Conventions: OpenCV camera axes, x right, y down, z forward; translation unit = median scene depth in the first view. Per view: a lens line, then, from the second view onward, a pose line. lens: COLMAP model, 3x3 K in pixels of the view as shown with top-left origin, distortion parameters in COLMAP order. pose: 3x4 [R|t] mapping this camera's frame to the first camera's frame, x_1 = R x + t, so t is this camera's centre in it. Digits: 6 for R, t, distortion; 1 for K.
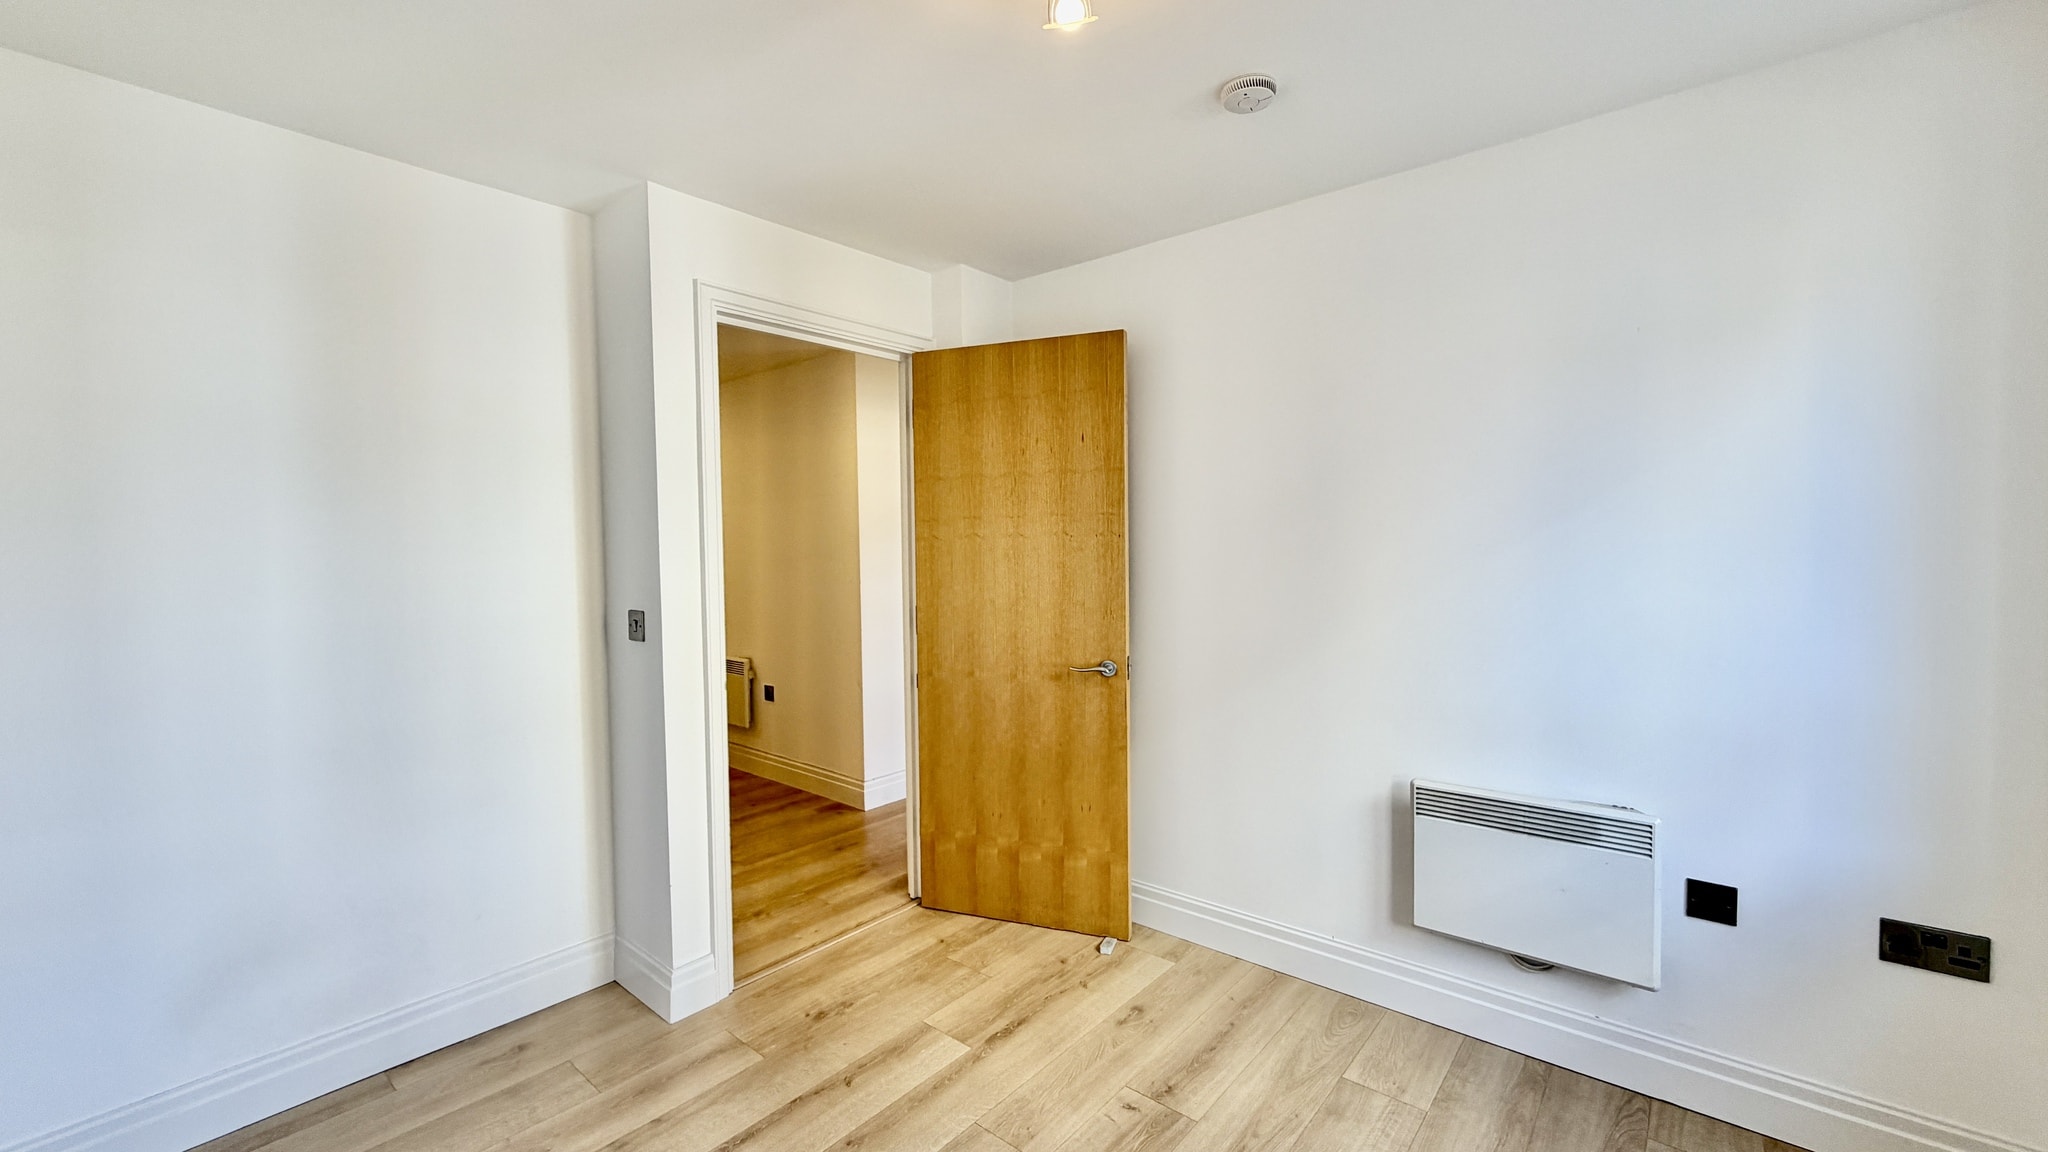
lens RADIAL K [[816.3, 0, 1019.0], [0, 816.3, 574.7], [0, 0, 1]] dist [-0.000213, 0.000369]
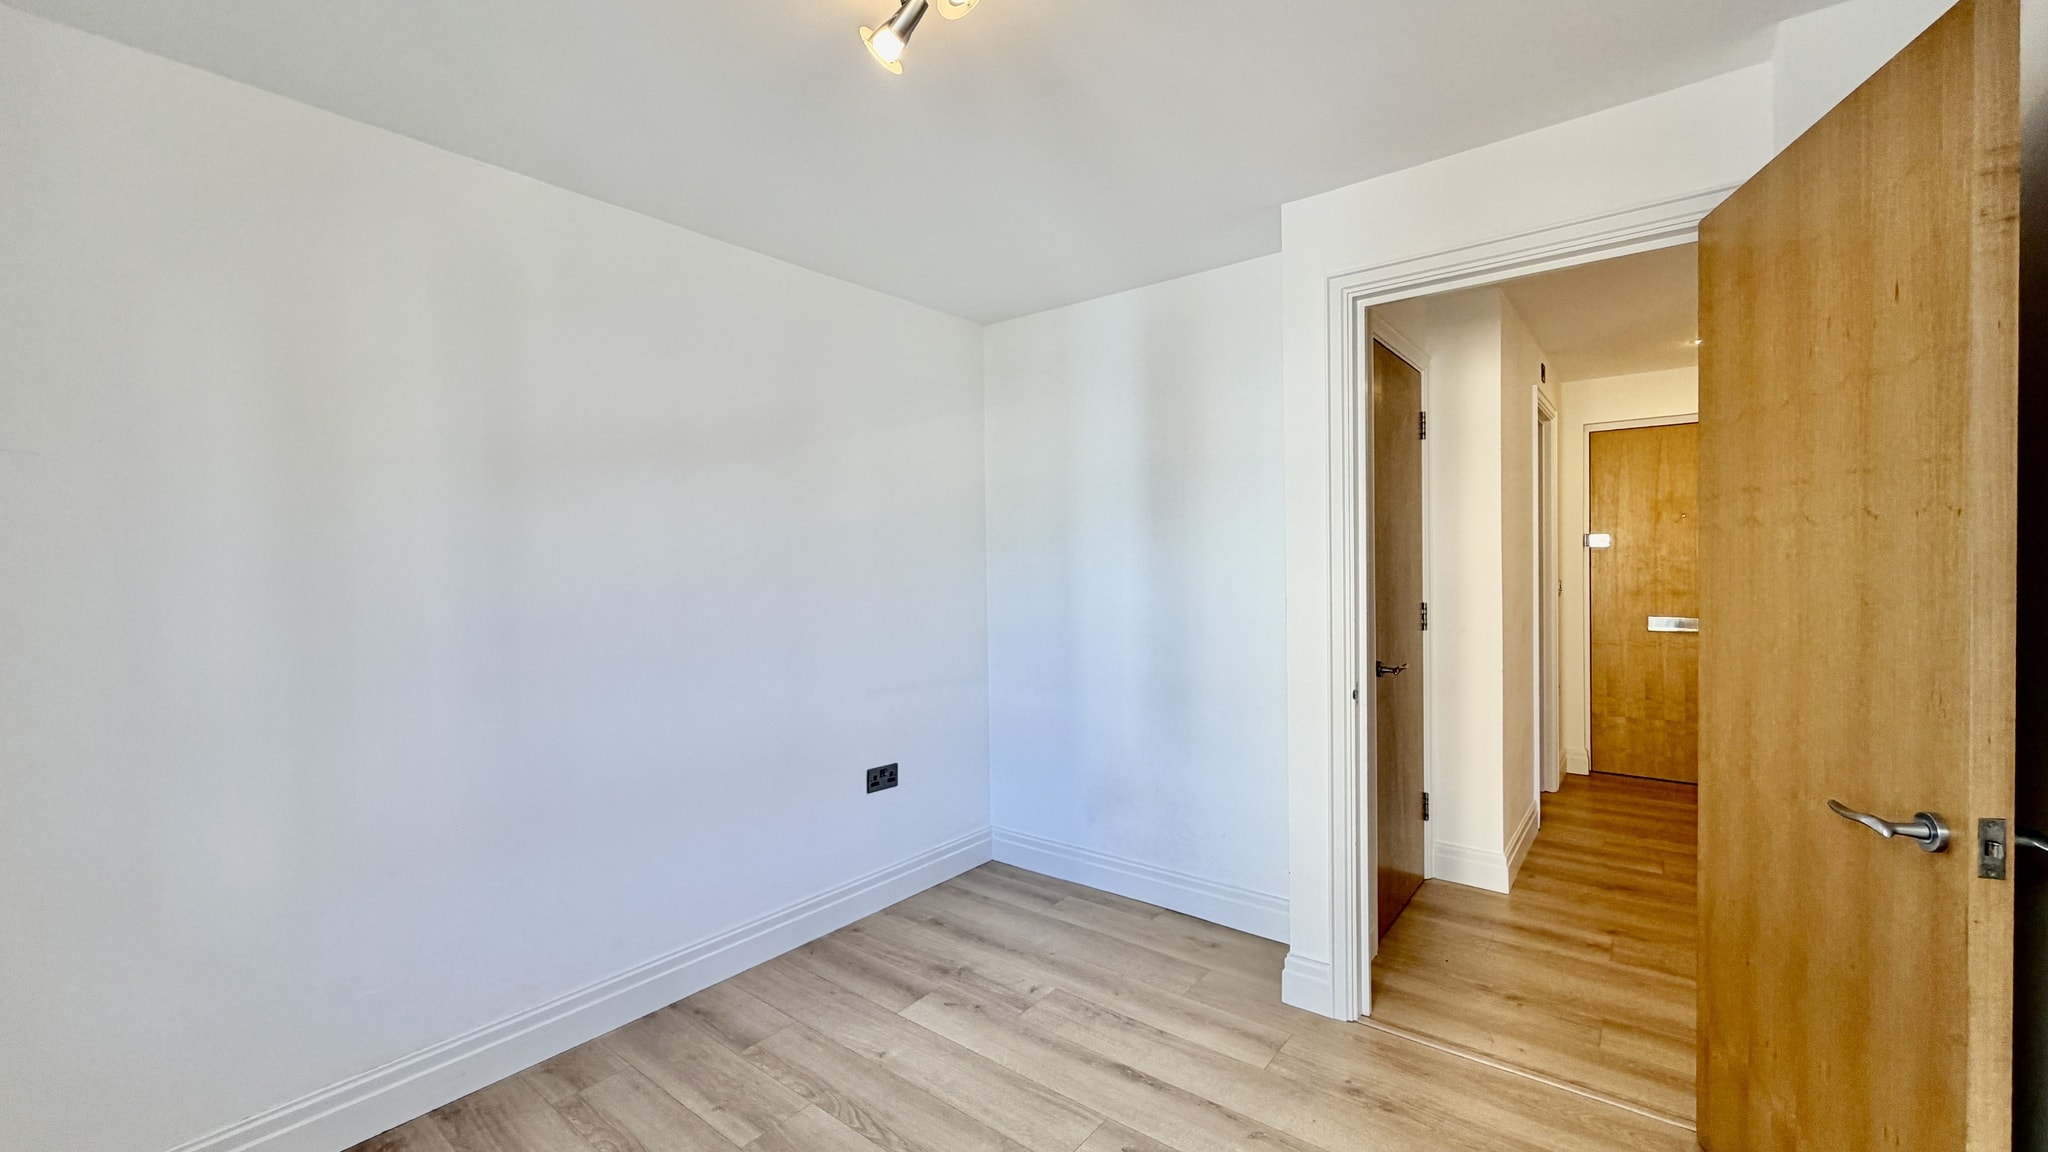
lens RADIAL K [[816.3, 0, 1019.0], [0, 816.3, 574.7], [0, 0, 1]] dist [-0.000213, 0.000369]
pose [[0.035864, 0.028455, -0.998951, 0.560131], [-0.021860, 0.999378, 0.027682, -0.019417], [0.999118, 0.020844, 0.036464, 0.575052]]
